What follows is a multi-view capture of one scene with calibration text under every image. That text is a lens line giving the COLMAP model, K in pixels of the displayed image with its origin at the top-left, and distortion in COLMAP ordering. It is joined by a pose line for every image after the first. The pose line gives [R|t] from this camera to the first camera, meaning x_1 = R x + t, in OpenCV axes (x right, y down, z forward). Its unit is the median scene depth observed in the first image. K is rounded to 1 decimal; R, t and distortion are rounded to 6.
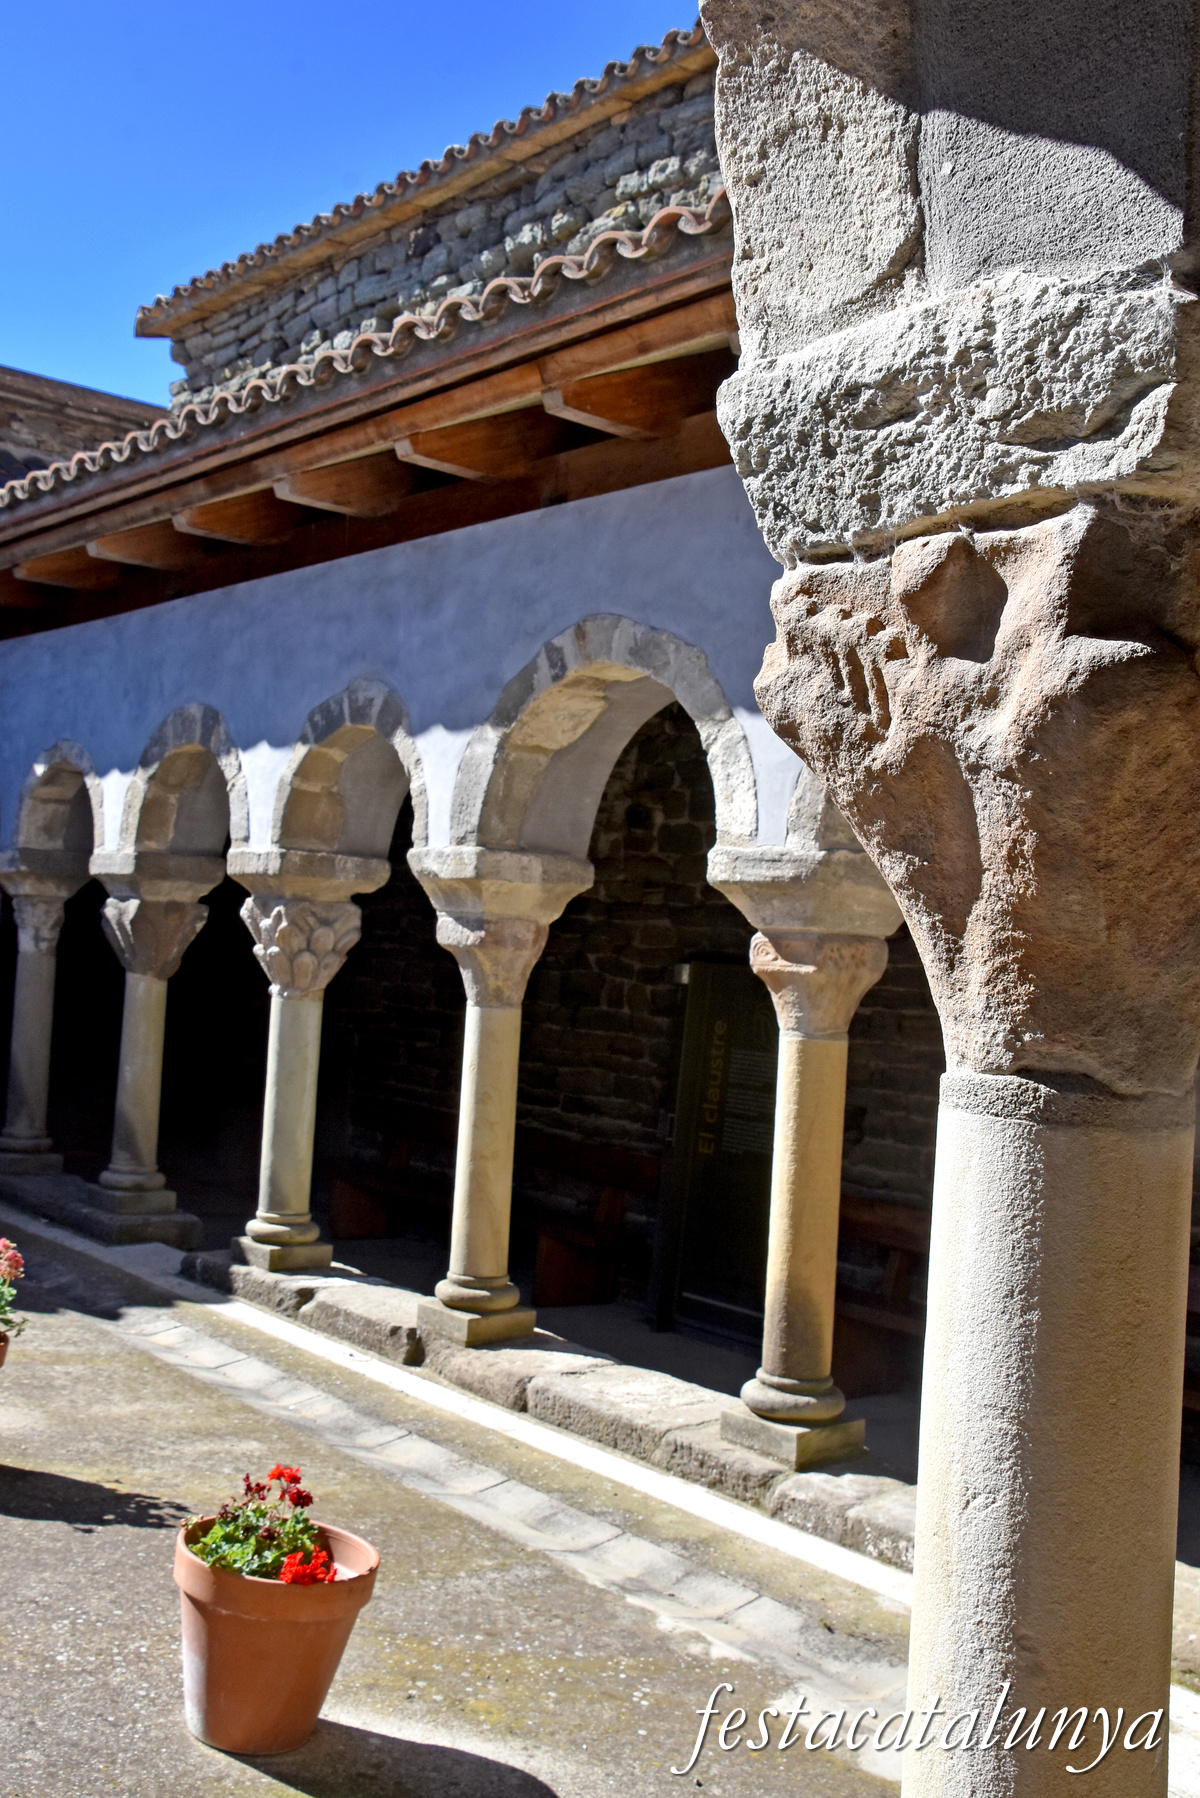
lens RADIAL K [[1795.6, 0, 606.0], [0, 1795.6, 902.9], [0, 0, 1]] dist [-0.000617, 0.000000]
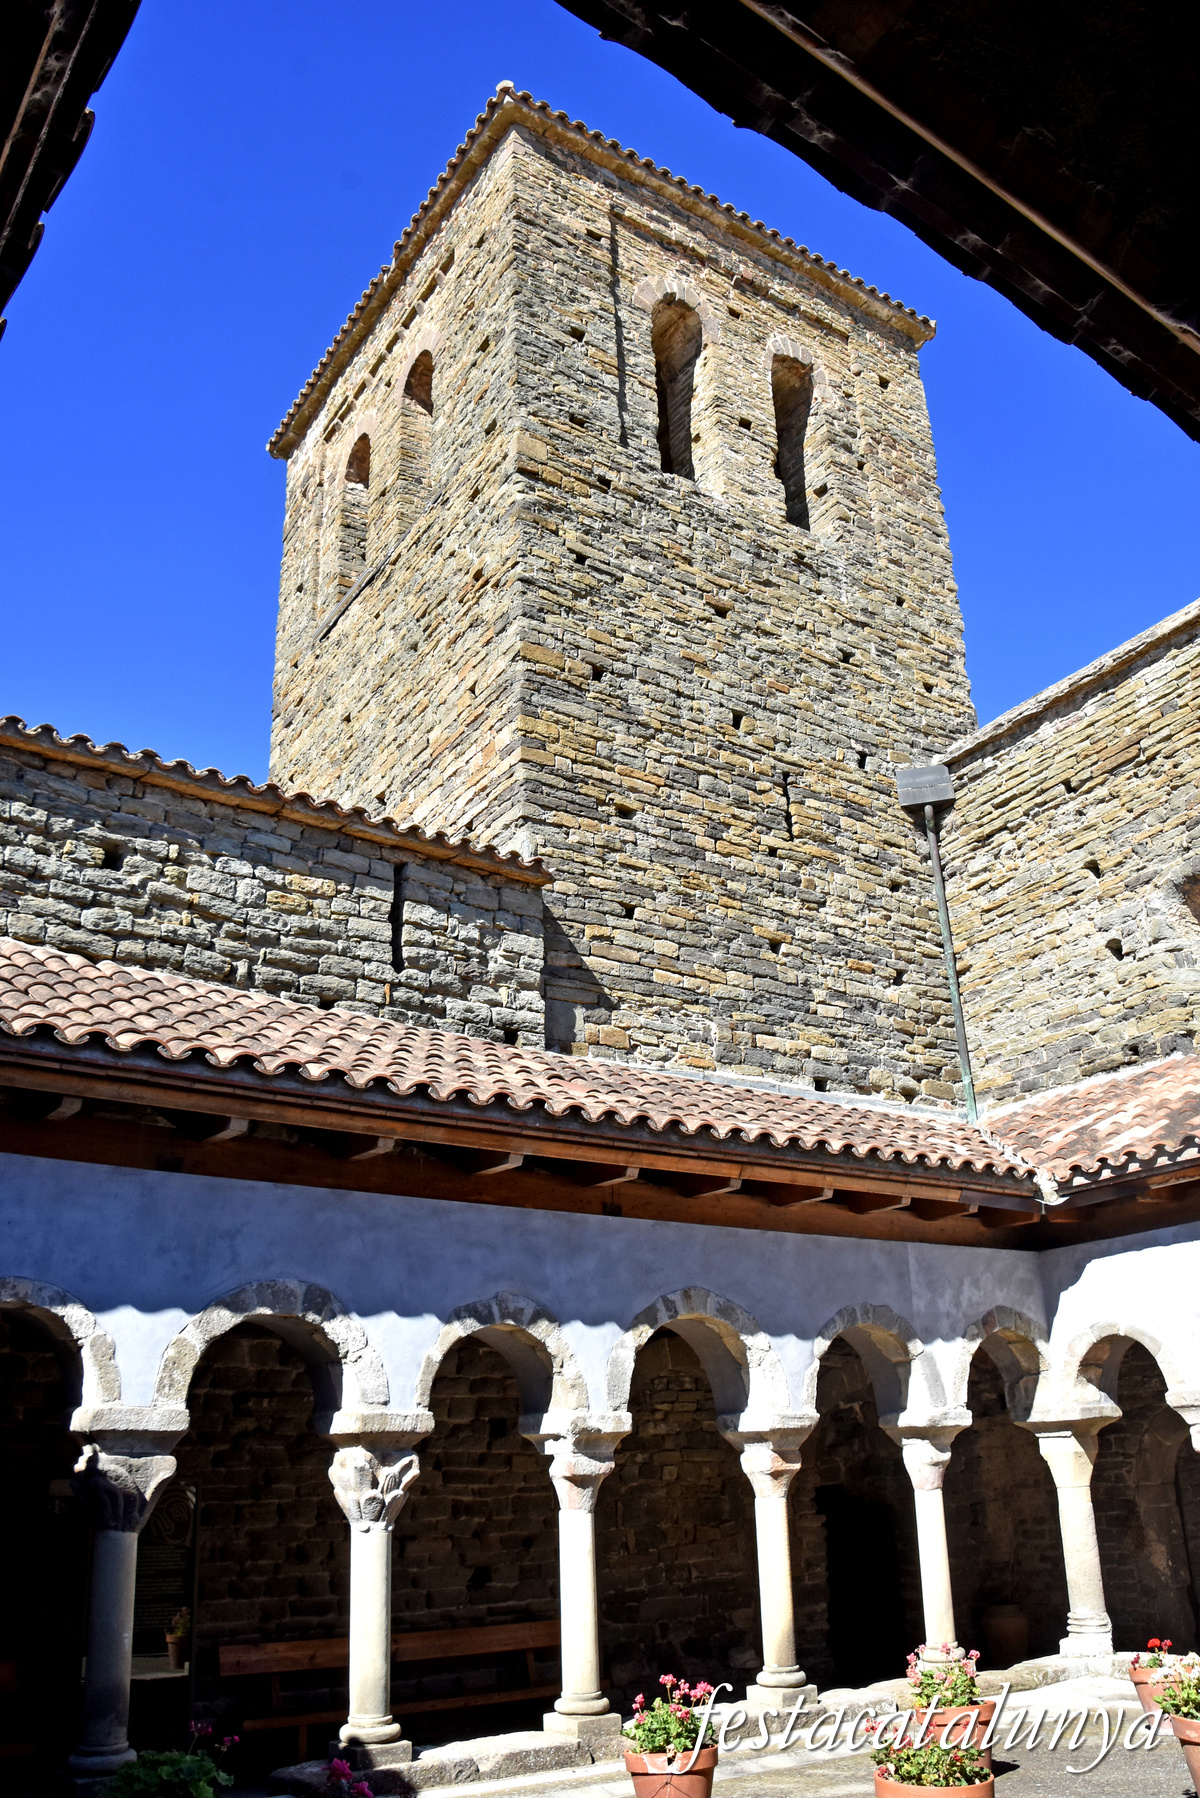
lens RADIAL K [[1396.0, 0, 585.2], [0, 1396.0, 922.8], [0, 0, 1]] dist [-0.165309, 0.104225]
pose [[0.071214, 0.302768, 0.950400, -6.111298], [-0.002402, 0.952868, -0.303375, -0.338624], [-0.997458, 0.019321, 0.068585, 4.051136]]
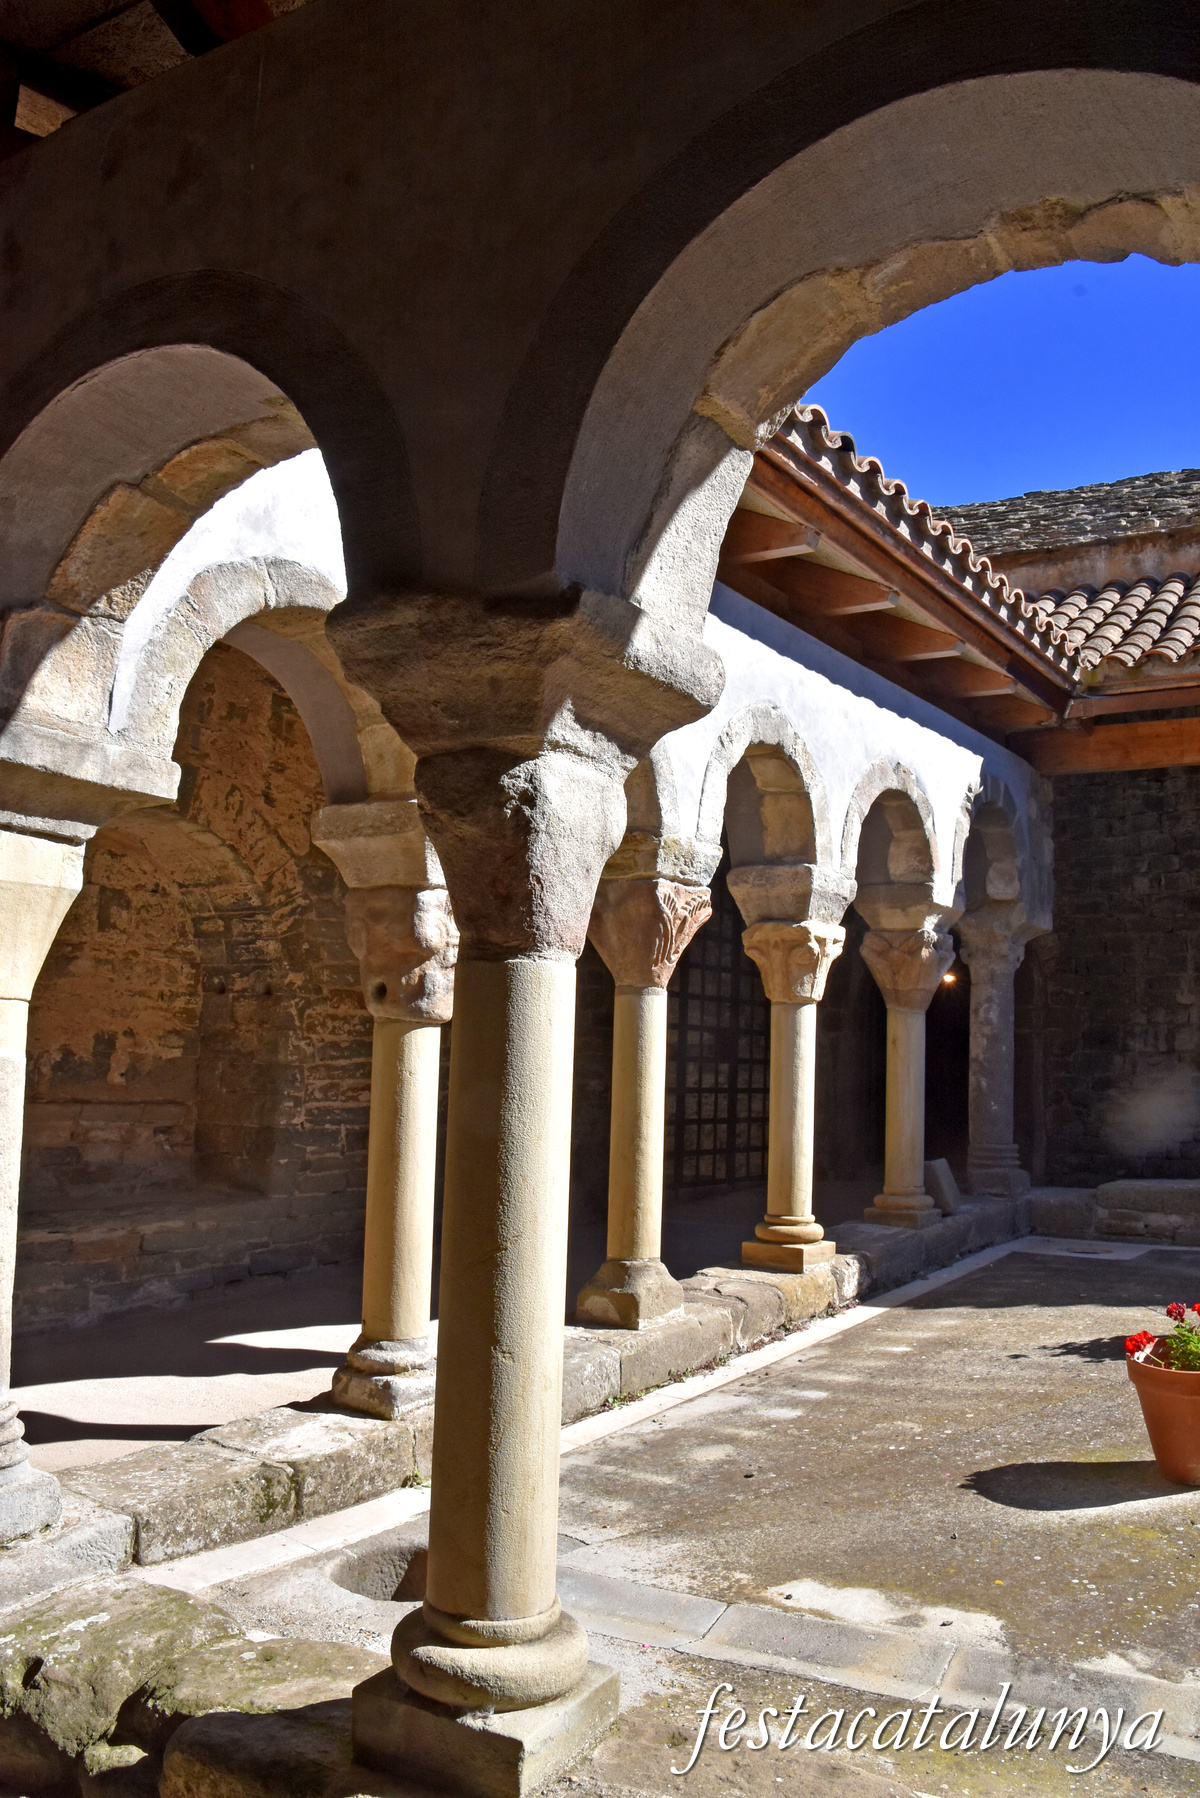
lens RADIAL K [[1396.0, 0, 592.1], [0, 1396.0, 908.2], [0, 0, 1]] dist [-0.165309, 0.104225]
pose [[-0.938505, -0.123275, -0.322507, 1.552217], [-0.073503, 0.984011, -0.162232, 0.482485], [0.337350, -0.128550, -0.932561, 4.321106]]
